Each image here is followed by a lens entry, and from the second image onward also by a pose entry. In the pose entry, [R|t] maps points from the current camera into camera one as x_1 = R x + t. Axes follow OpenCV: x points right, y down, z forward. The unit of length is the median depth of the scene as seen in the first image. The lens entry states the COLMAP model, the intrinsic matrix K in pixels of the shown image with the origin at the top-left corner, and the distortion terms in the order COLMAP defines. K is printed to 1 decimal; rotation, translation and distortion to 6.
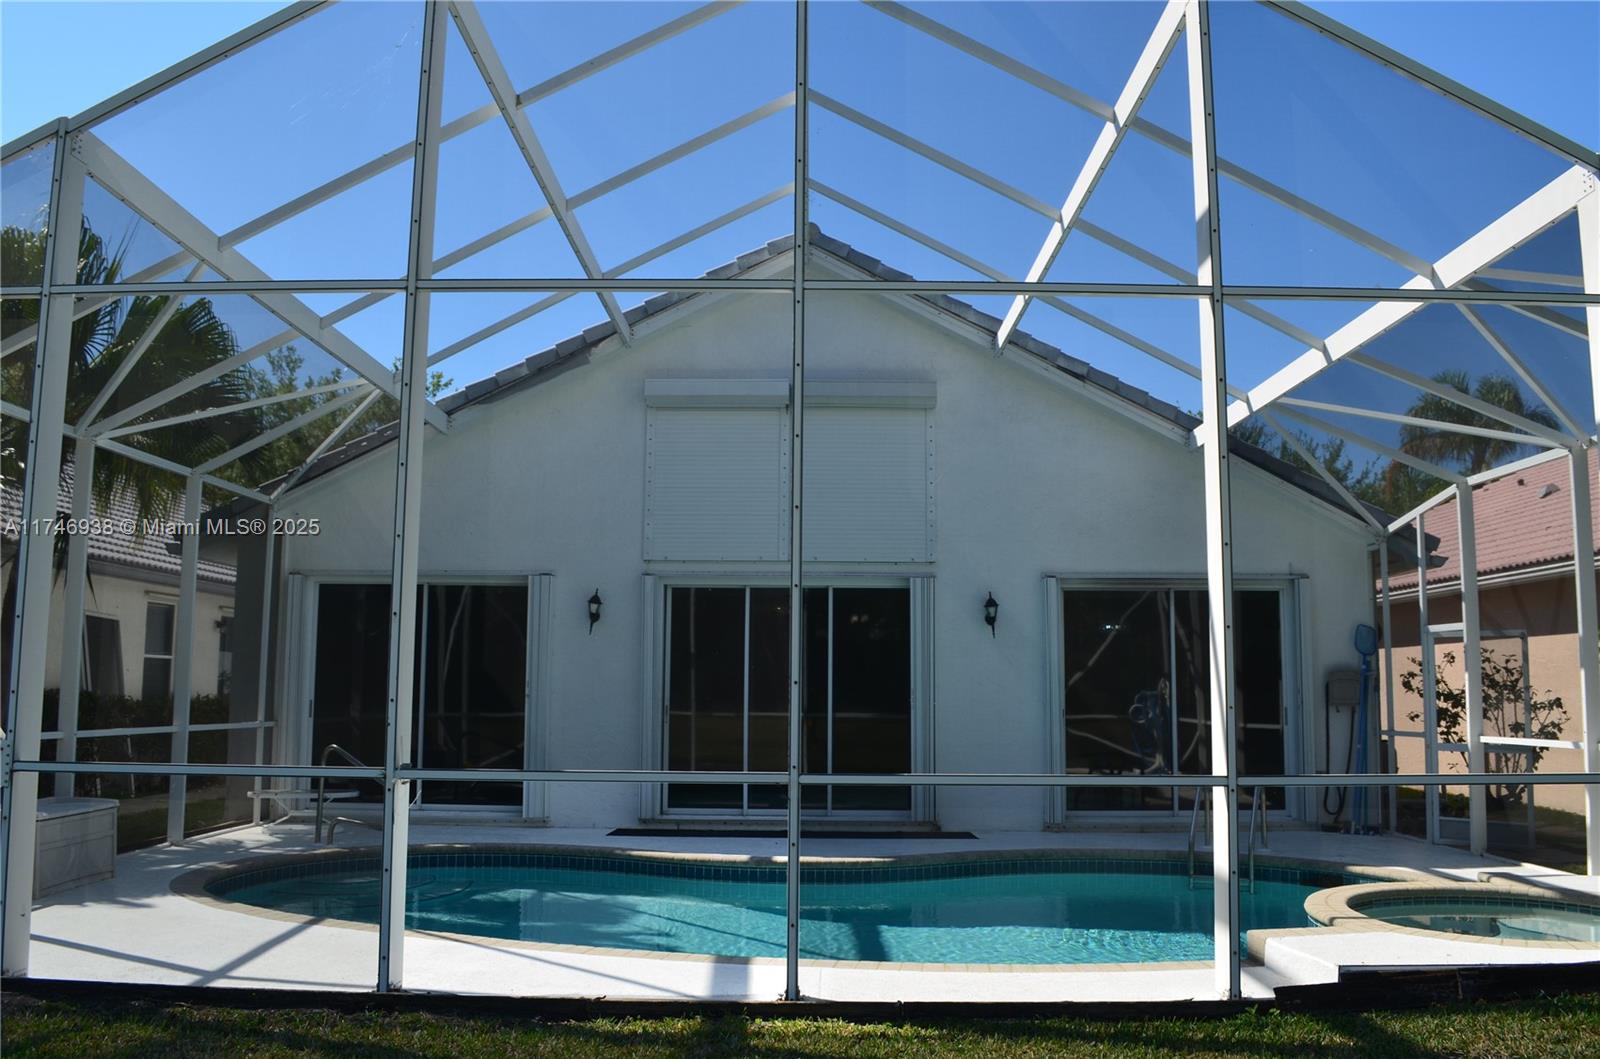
lens RADIAL K [[1258.1, 0, 801.0], [0, 1258.1, 534.8], [0, 0, 1]] dist [-0.082491, 0.004159]
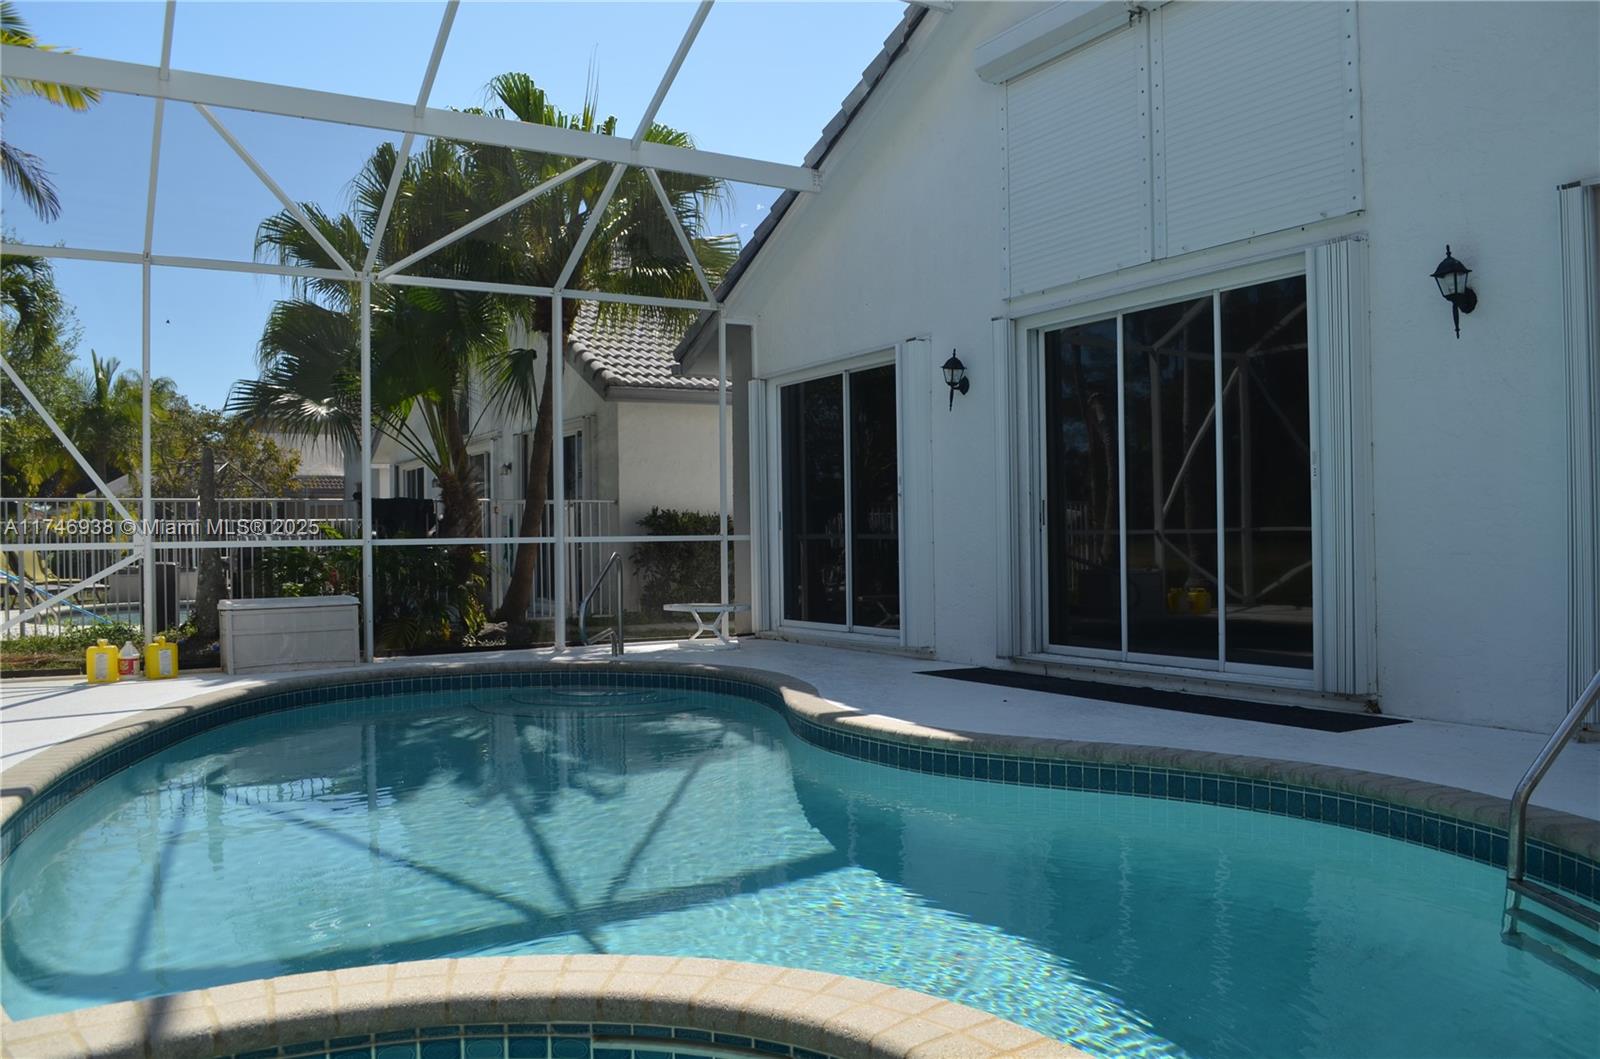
lens RADIAL K [[1258.1, 0, 796.2], [0, 1258.1, 526.6], [0, 0, 1]] dist [-0.082491, 0.004159]
pose [[0.527101, -0.021401, -0.849533, 0.420290], [0.122017, 0.991230, 0.050736, 0.098651], [0.840997, -0.130400, 0.525090, 0.515786]]
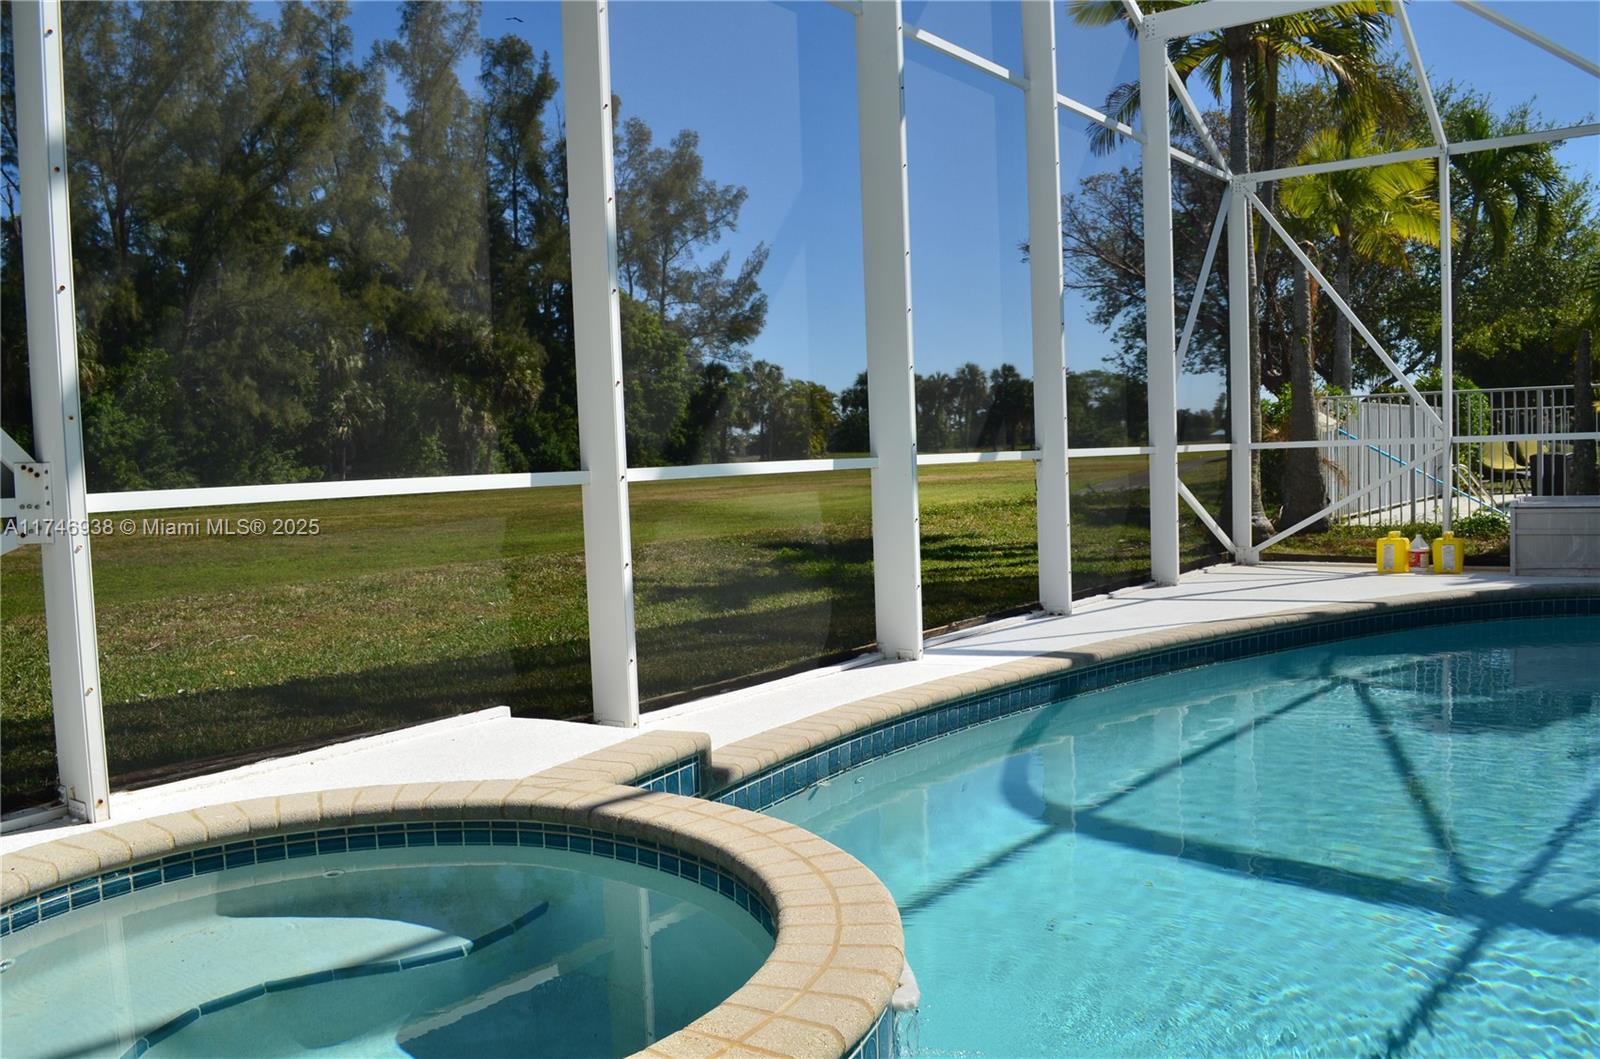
lens RADIAL K [[1258.1, 0, 797.2], [0, 1258.1, 544.3], [0, 0, 1]] dist [-0.082491, 0.004159]
pose [[-0.605551, 0.073680, -0.792389, 0.411540], [0.129355, 0.991576, -0.006653, 0.117082], [0.785223, -0.106528, -0.609980, 0.715274]]
